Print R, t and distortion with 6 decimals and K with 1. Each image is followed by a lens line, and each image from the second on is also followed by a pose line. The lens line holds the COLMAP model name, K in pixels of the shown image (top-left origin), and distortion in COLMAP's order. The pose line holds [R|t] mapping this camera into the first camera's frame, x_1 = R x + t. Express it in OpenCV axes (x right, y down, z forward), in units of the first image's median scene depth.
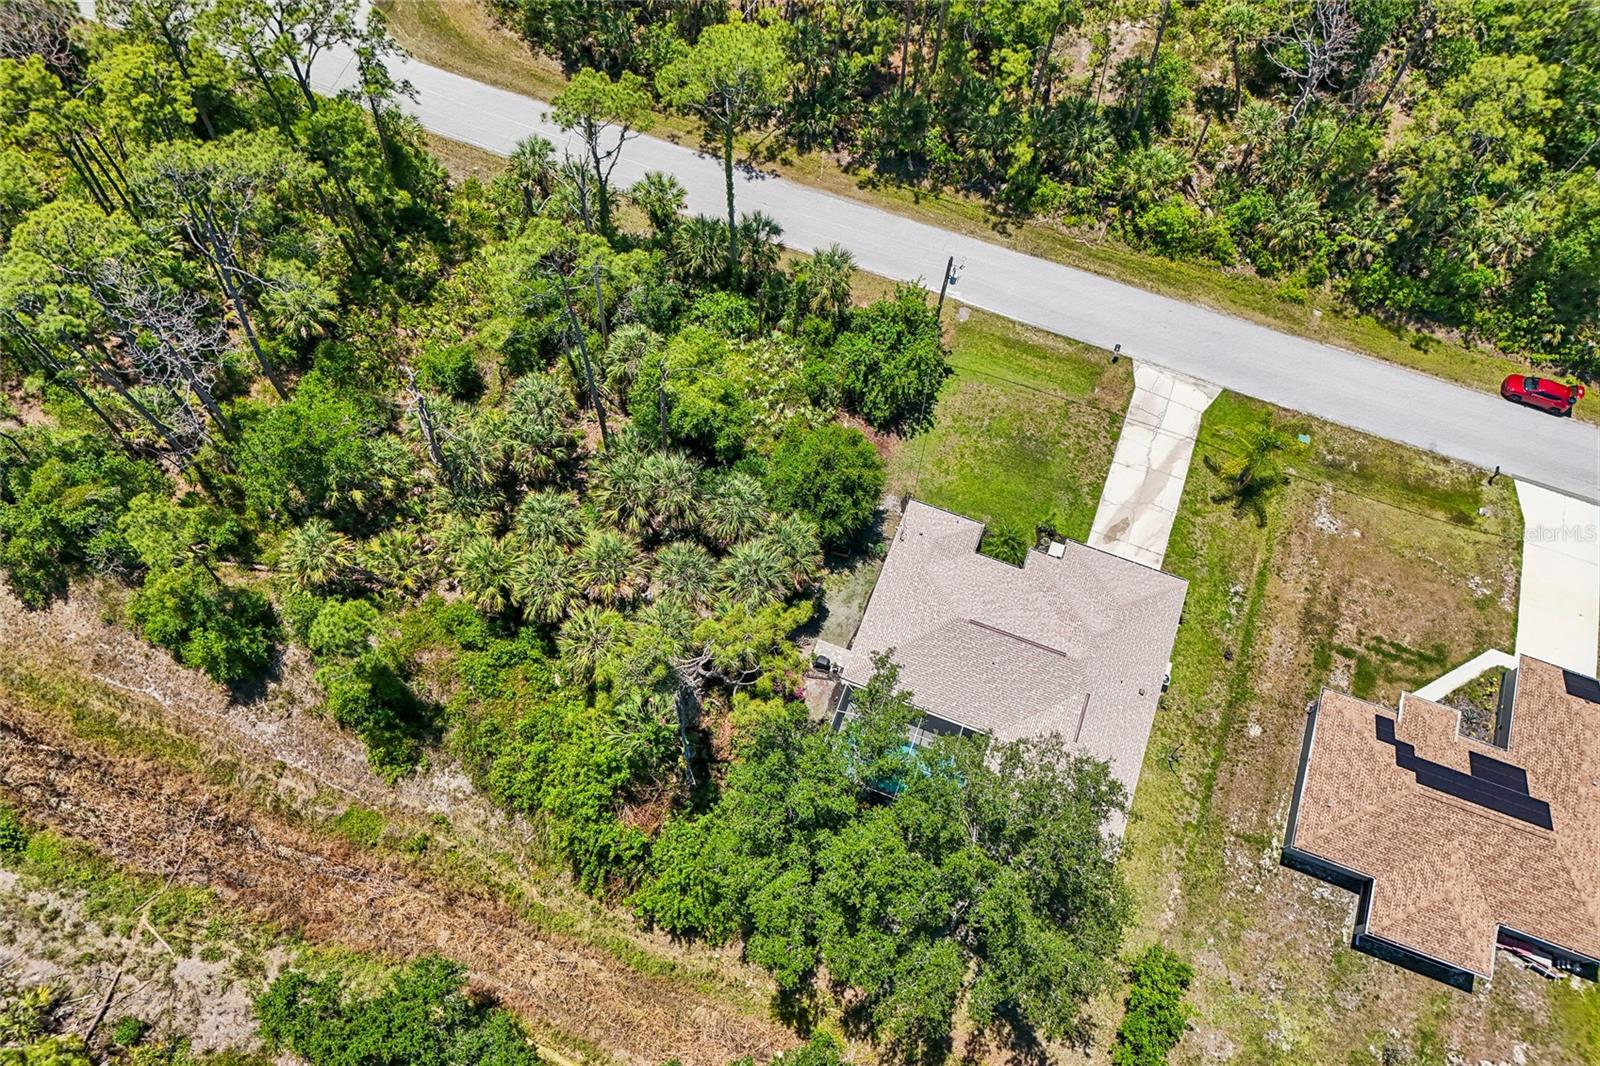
lens RADIAL K [[1187.0, 0, 800.8], [0, 1187.0, 525.6], [0, 0, 1]] dist [0.066797, -0.065596]
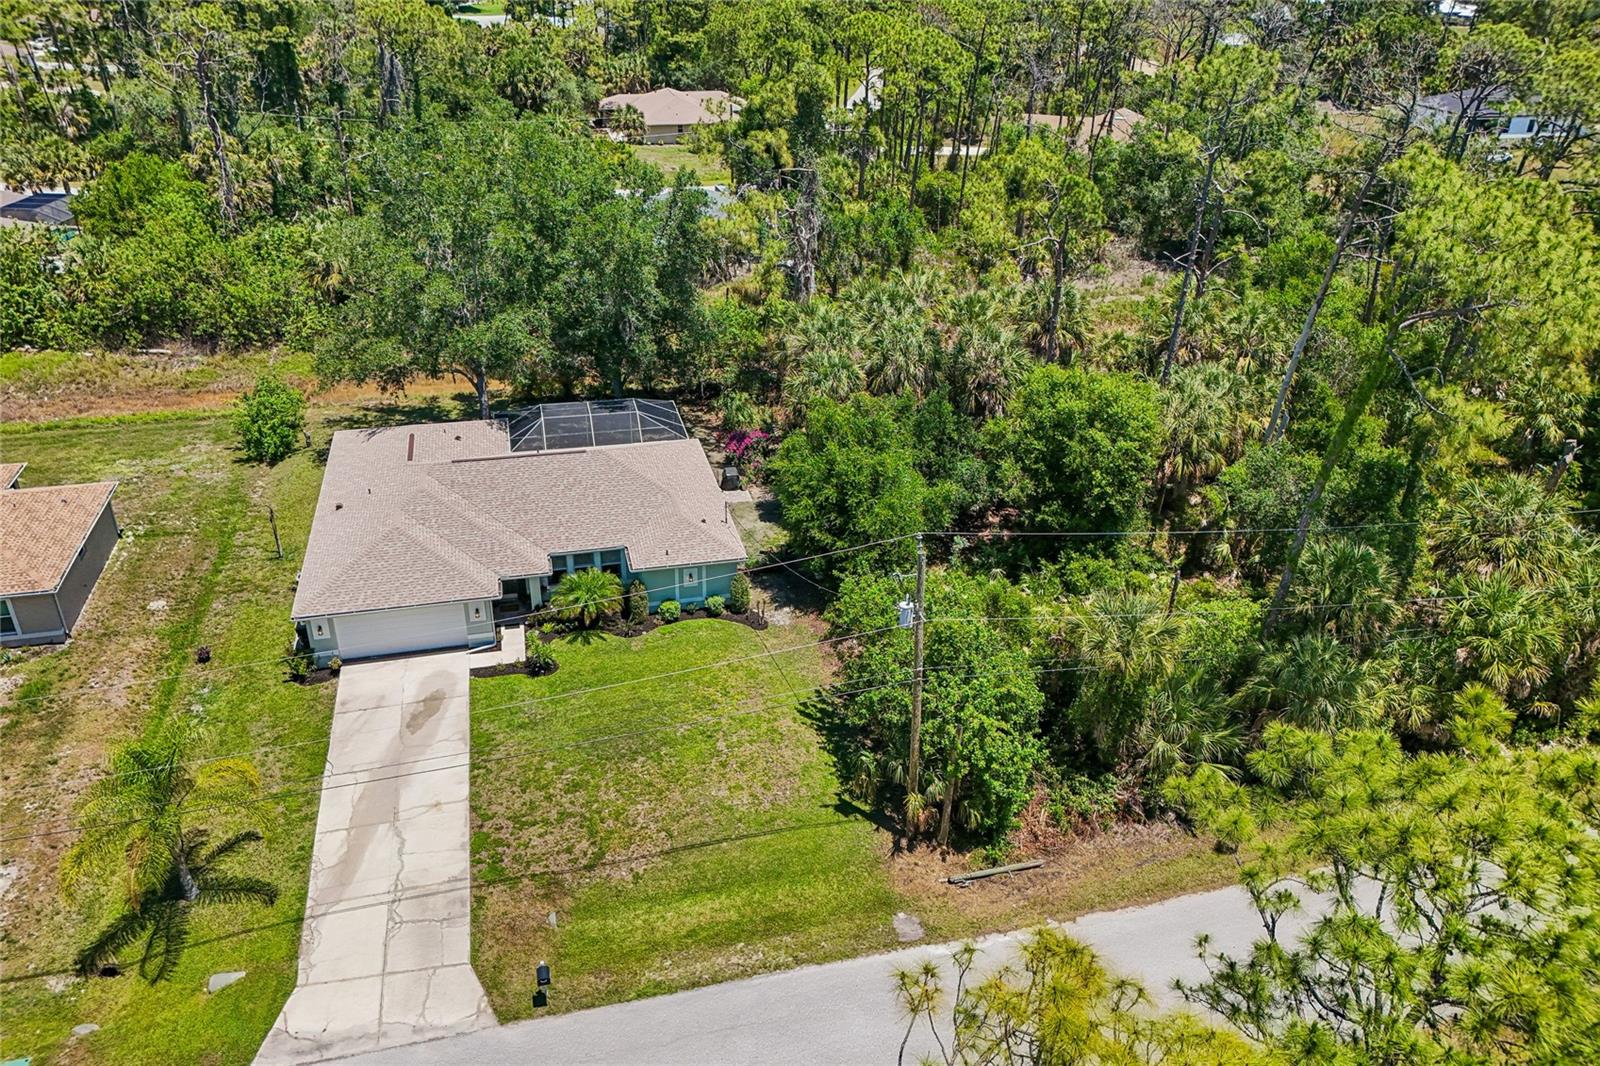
lens RADIAL K [[1187.0, 0, 800.8], [0, 1187.0, 525.6], [0, 0, 1]] dist [0.066797, -0.065596]
pose [[-0.819240, 0.235533, -0.522849, 0.391420], [-0.532693, 0.025024, 0.845938, -0.571681], [0.212330, 0.971544, 0.104966, 0.879417]]
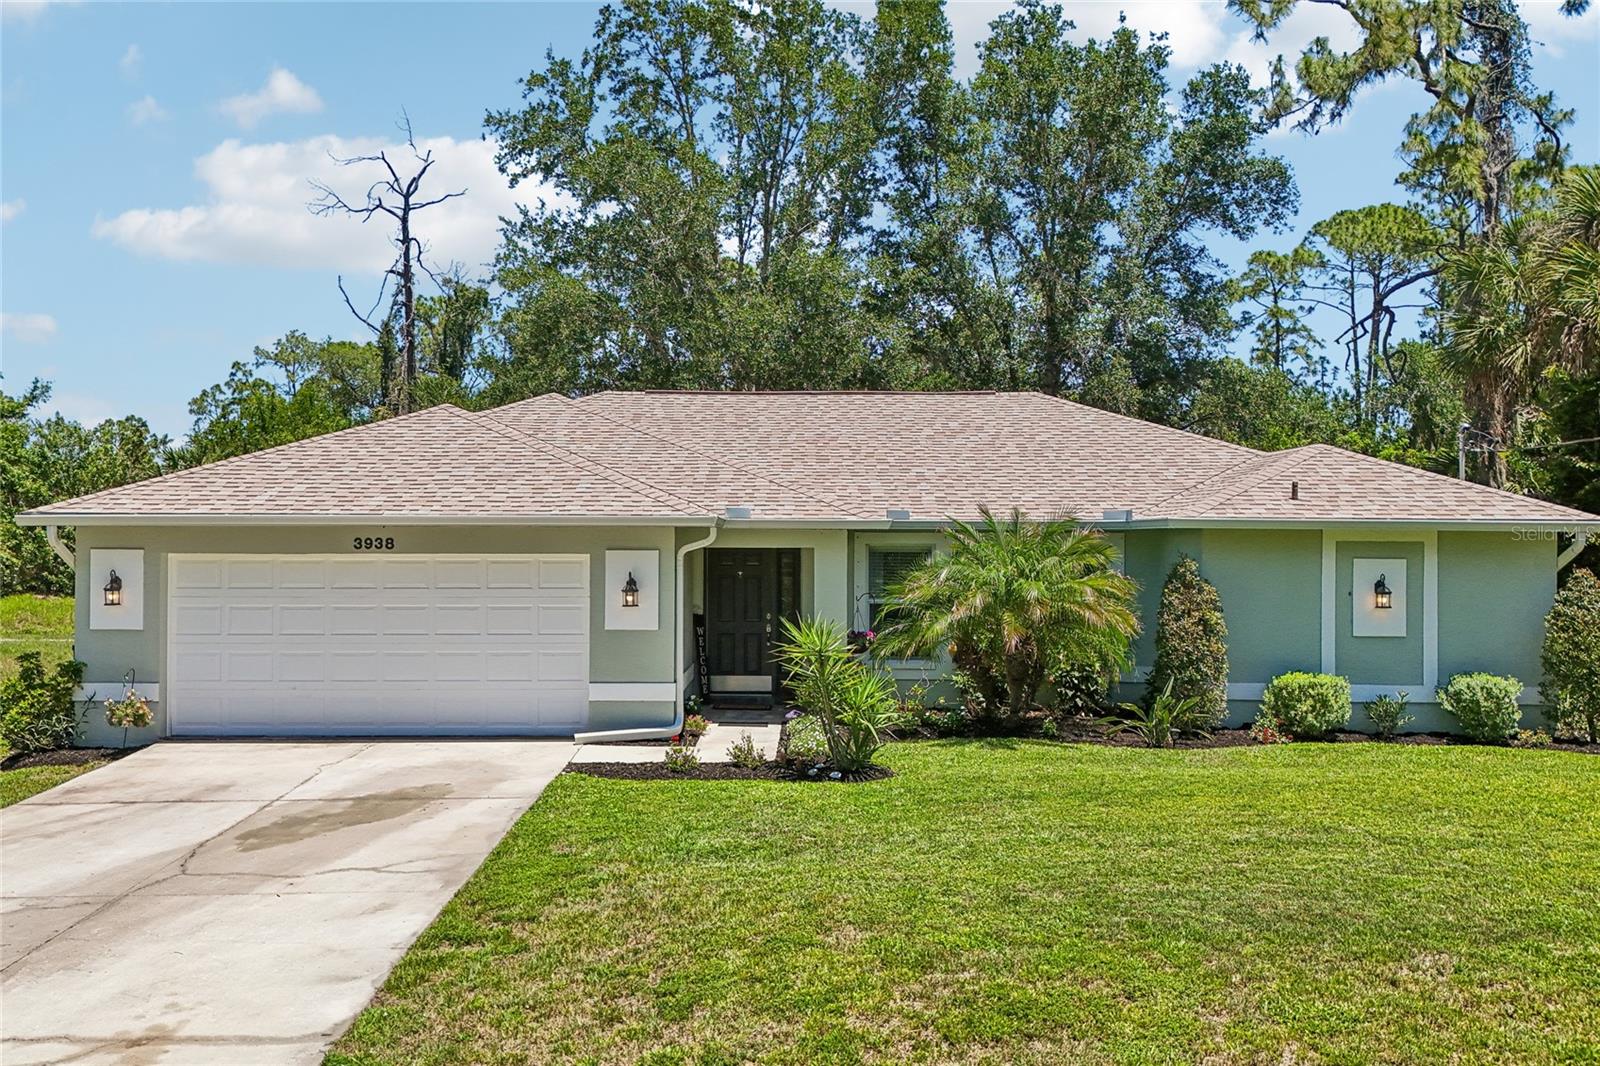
lens RADIAL K [[1482.0, 0, 800.0], [0, 1482.0, 533.0], [0, 0, 1]] dist [0.100442, -0.163173]
pose [[-0.934290, -0.028038, -0.355410, 0.274165], [-0.332452, 0.428552, 0.840130, -0.164868], [0.128756, 0.903082, -0.409713, 1.032874]]
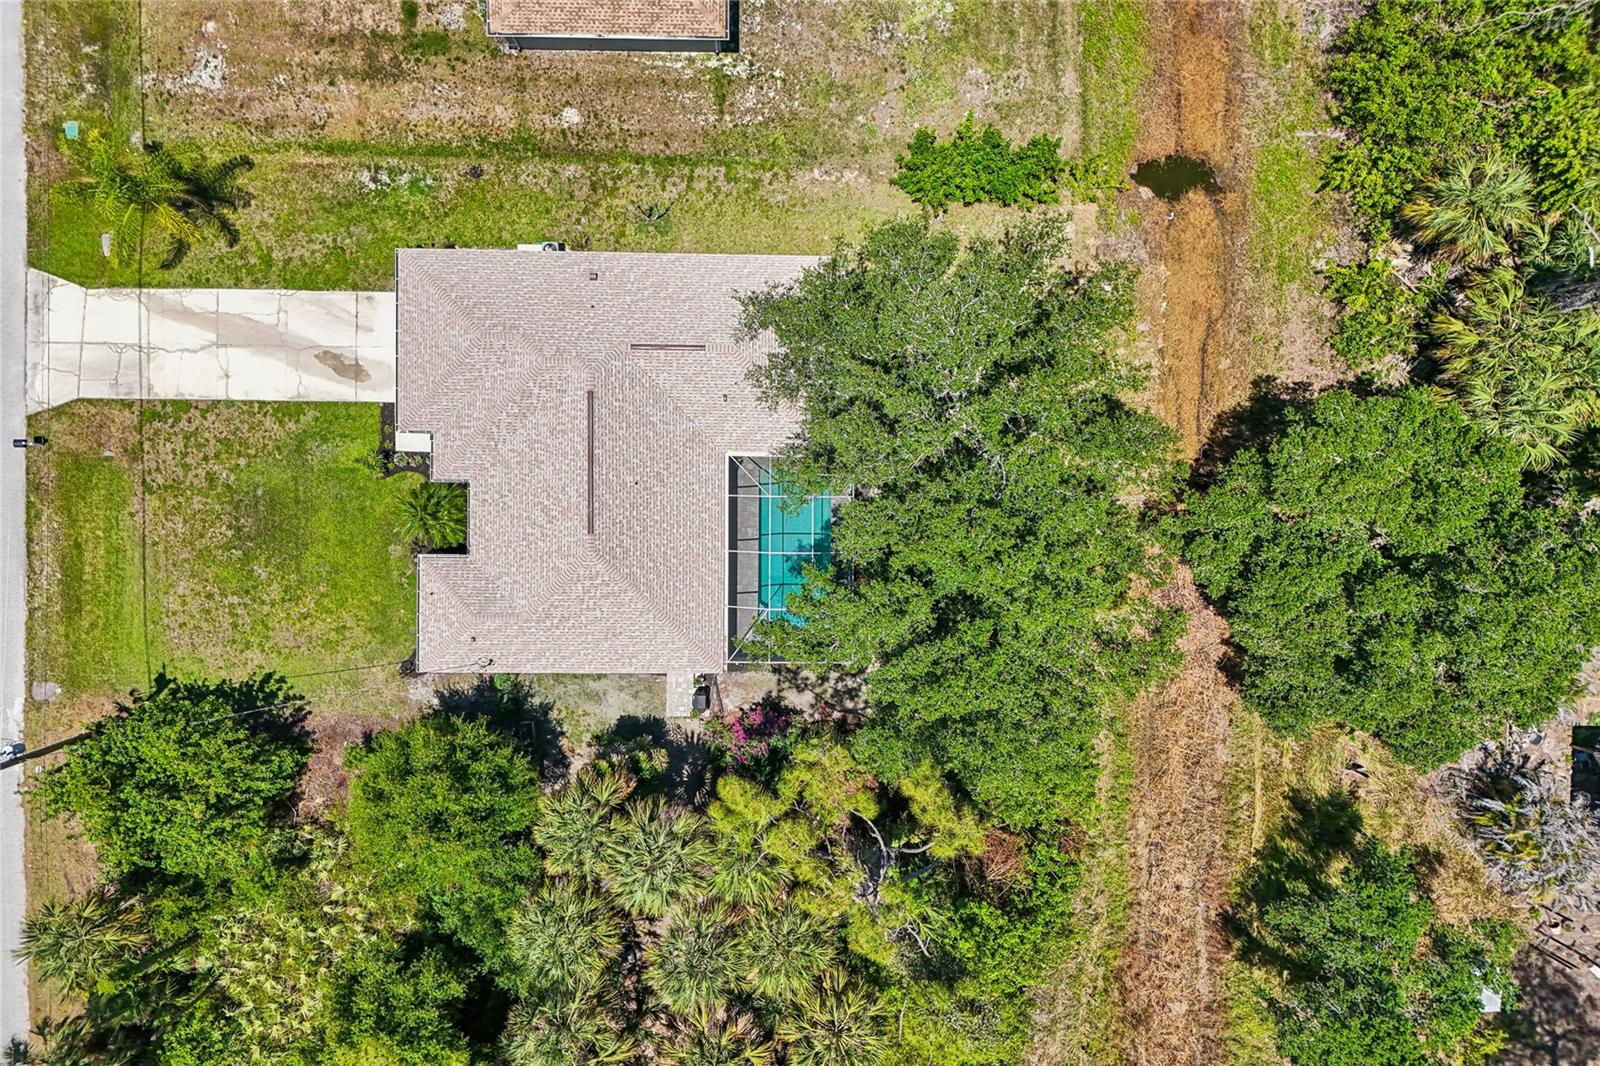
lens RADIAL K [[1187.0, 0, 800.8], [0, 1187.0, 525.6], [0, 0, 1]] dist [0.066797, -0.065596]
pose [[-0.348257, -0.936112, -0.049112, 0.121923], [0.836131, -0.333894, 0.435200, -0.102519], [-0.423794, 0.110497, 0.898993, 0.287559]]
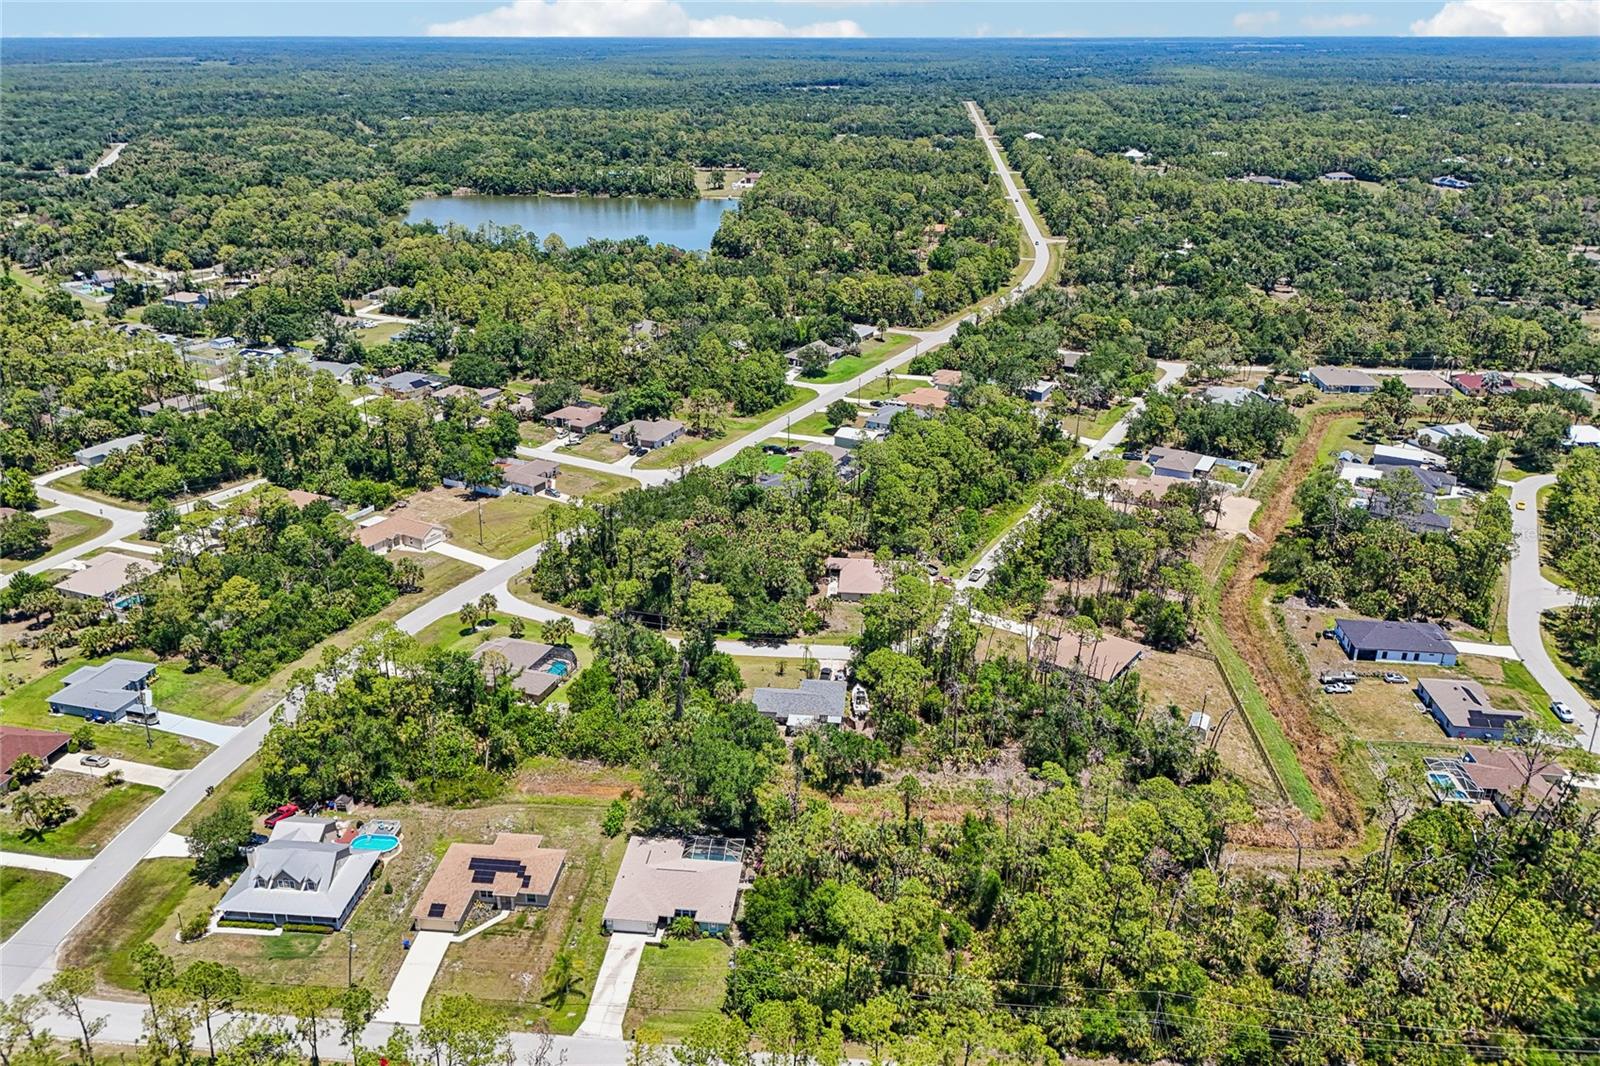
lens RADIAL K [[1209.9, 0, 798.0], [0, 1209.9, 476.1], [0, 0, 1]] dist [0.224736, -0.562436]
pose [[-0.962743, 0.060564, -0.263548, 0.496066], [-0.257642, 0.090588, 0.961985, -2.207768], [0.082136, 0.994045, -0.071610, 0.341411]]
